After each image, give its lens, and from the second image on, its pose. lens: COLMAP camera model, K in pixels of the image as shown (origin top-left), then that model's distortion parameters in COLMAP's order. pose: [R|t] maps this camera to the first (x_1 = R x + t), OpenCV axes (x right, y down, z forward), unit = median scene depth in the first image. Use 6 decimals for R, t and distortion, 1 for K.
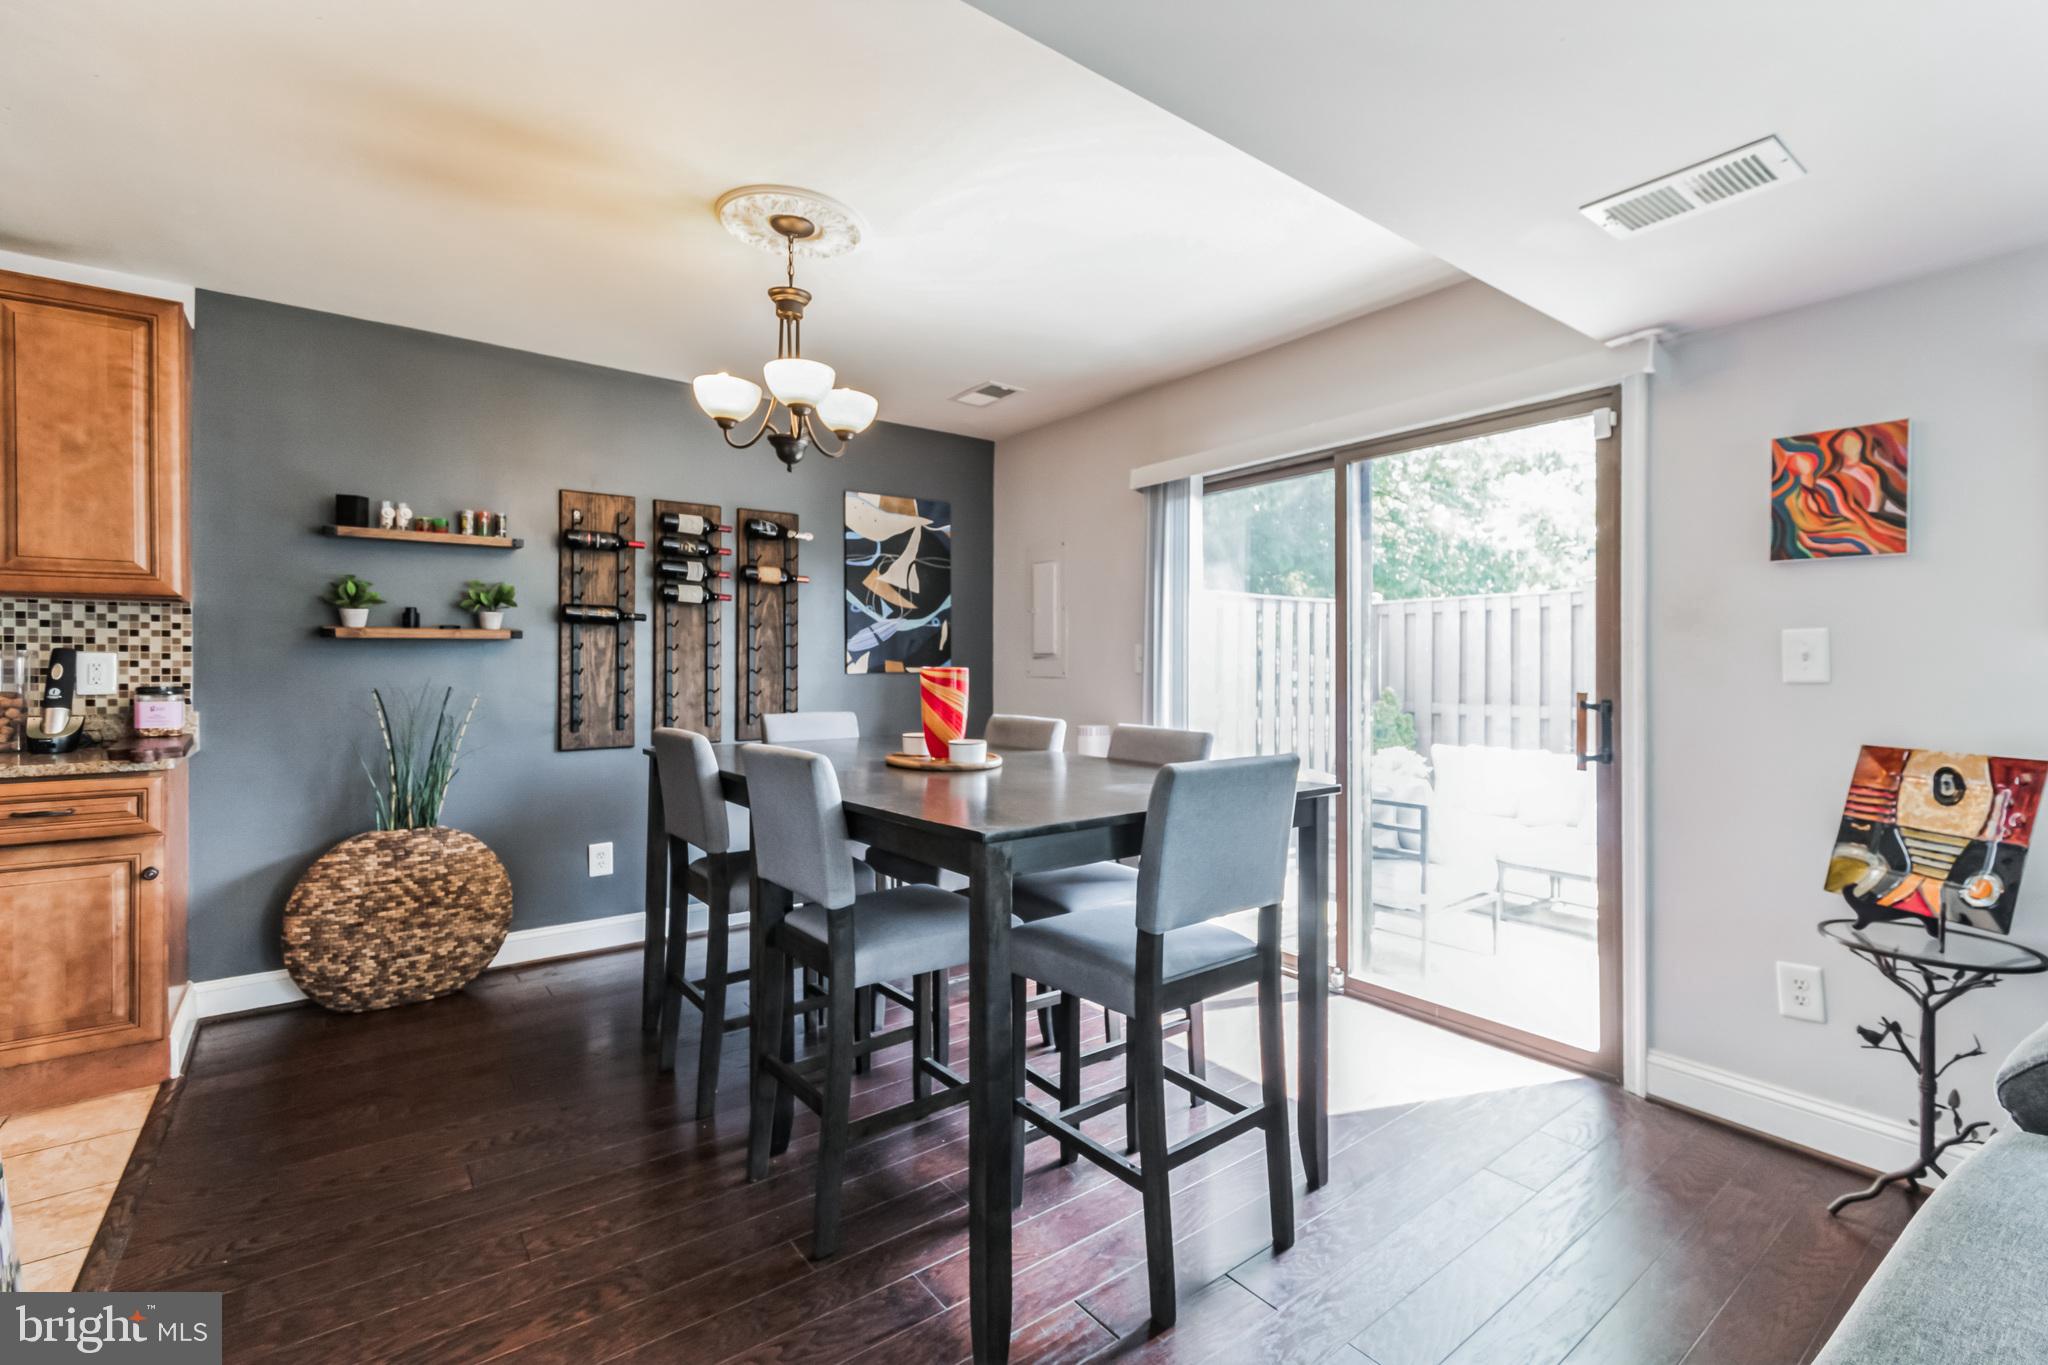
lens RADIAL K [[929.5, 0, 1036.5], [0, 929.5, 657.8], [0, 0, 1]] dist [0.001970, 0.001780]
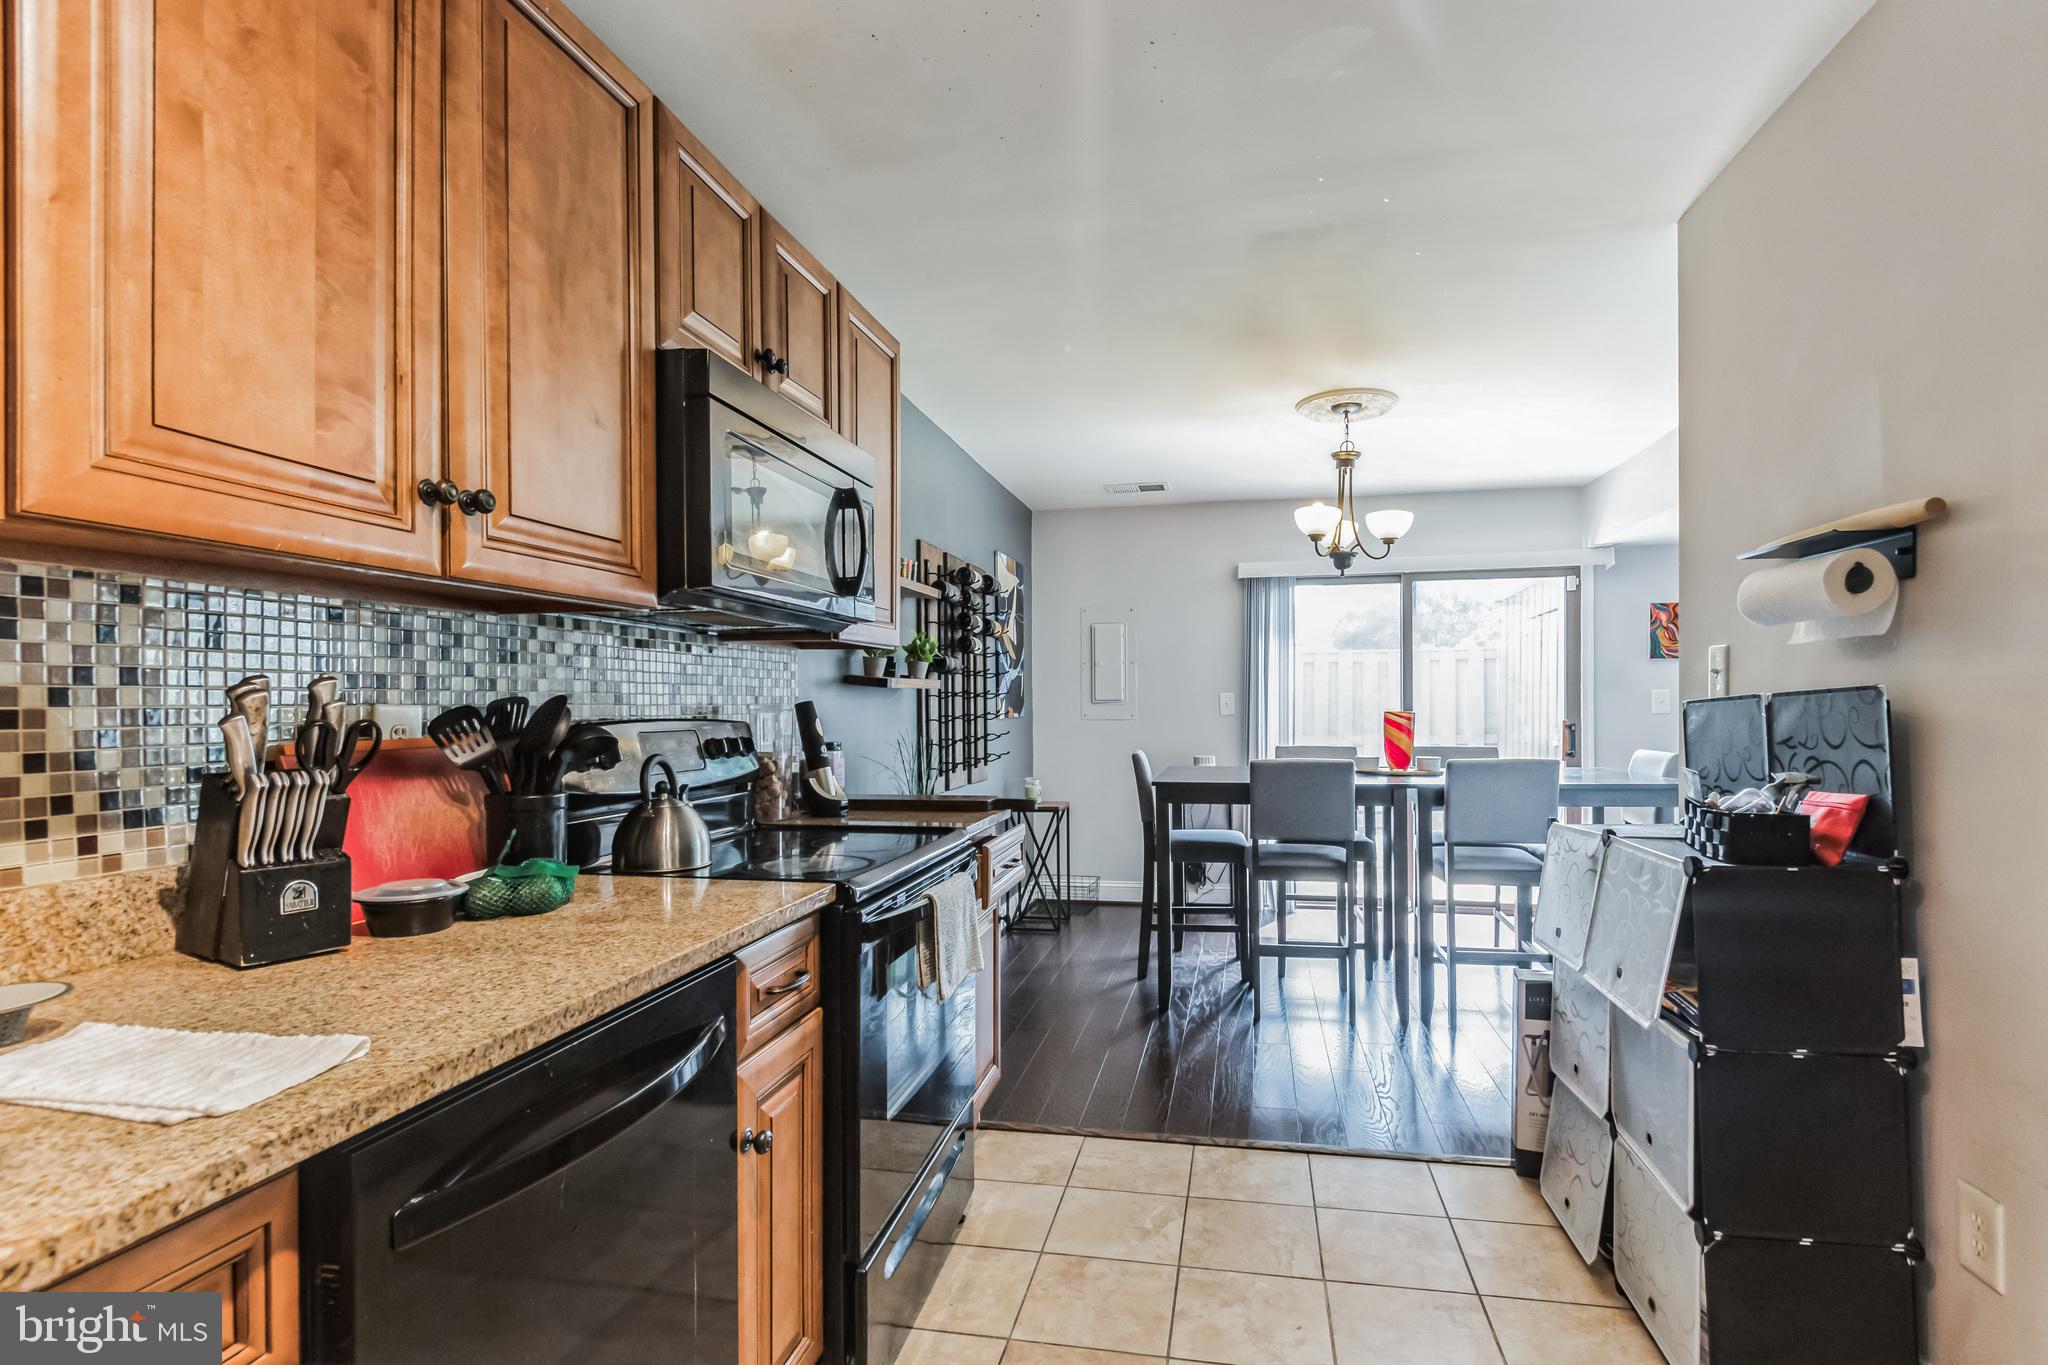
lens RADIAL K [[983.2, 0, 1057.9], [0, 983.2, 706.8], [0, 0, 1]] dist [-0.003801, -0.001781]
pose [[0.754631, -0.009183, 0.656085, -1.262002], [0.003754, 0.999946, 0.009677, -0.011353], [-0.656139, -0.004839, 0.754625, 0.111441]]
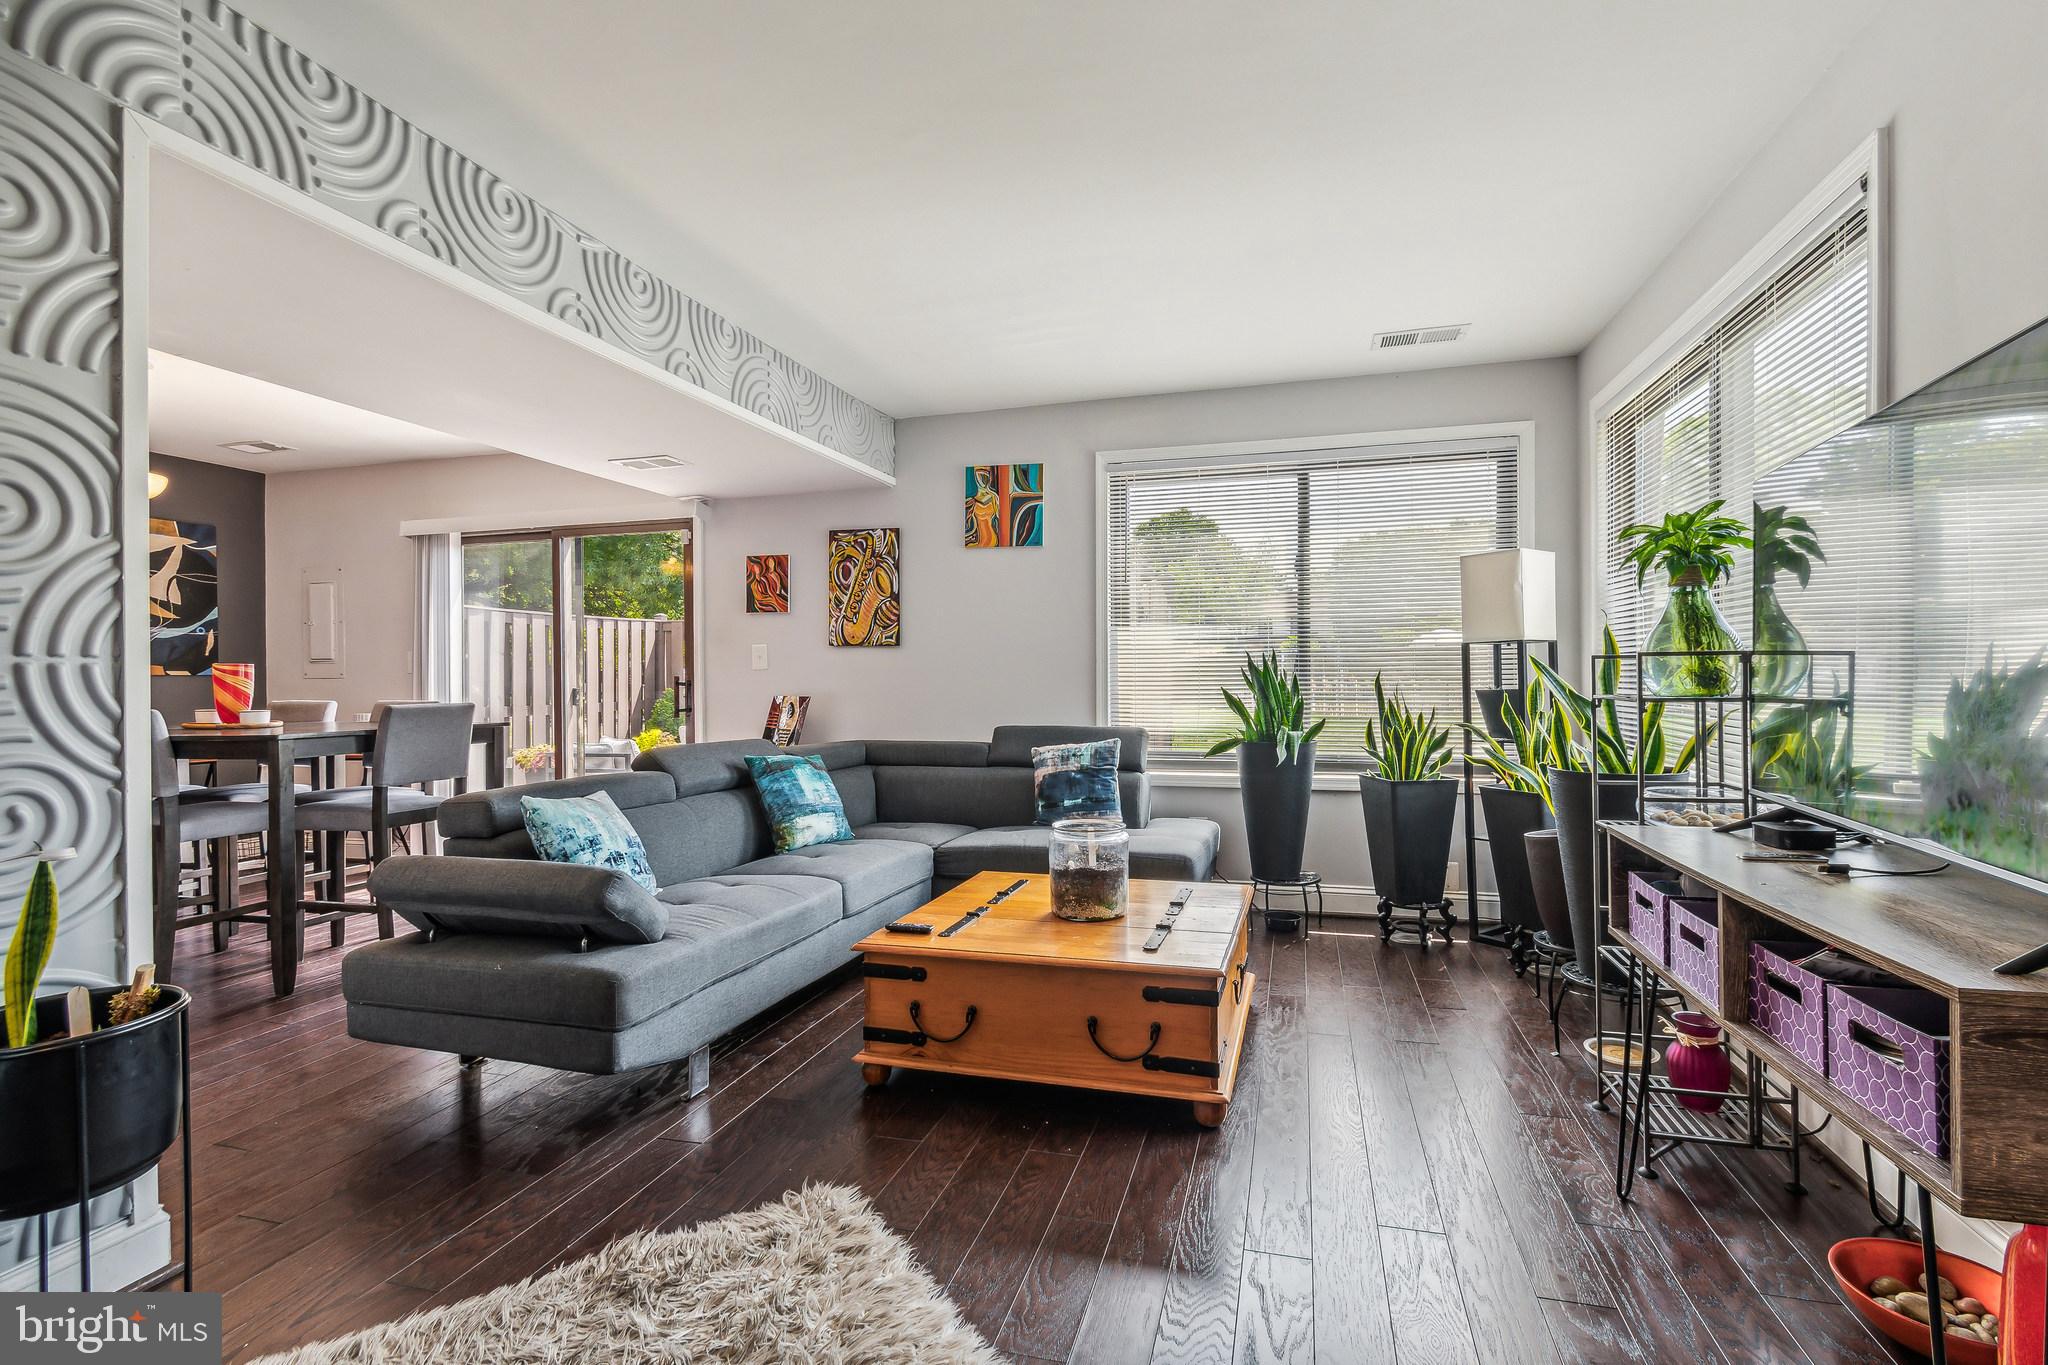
lens RADIAL K [[929.5, 0, 1044.0], [0, 929.5, 673.7], [0, 0, 1]] dist [0.001970, 0.001780]
pose [[0.789658, -0.008087, 0.613494, 0.009363], [0.005417, 0.999966, 0.006209, 0.018710], [-0.613523, -0.001579, 0.789675, -0.777029]]
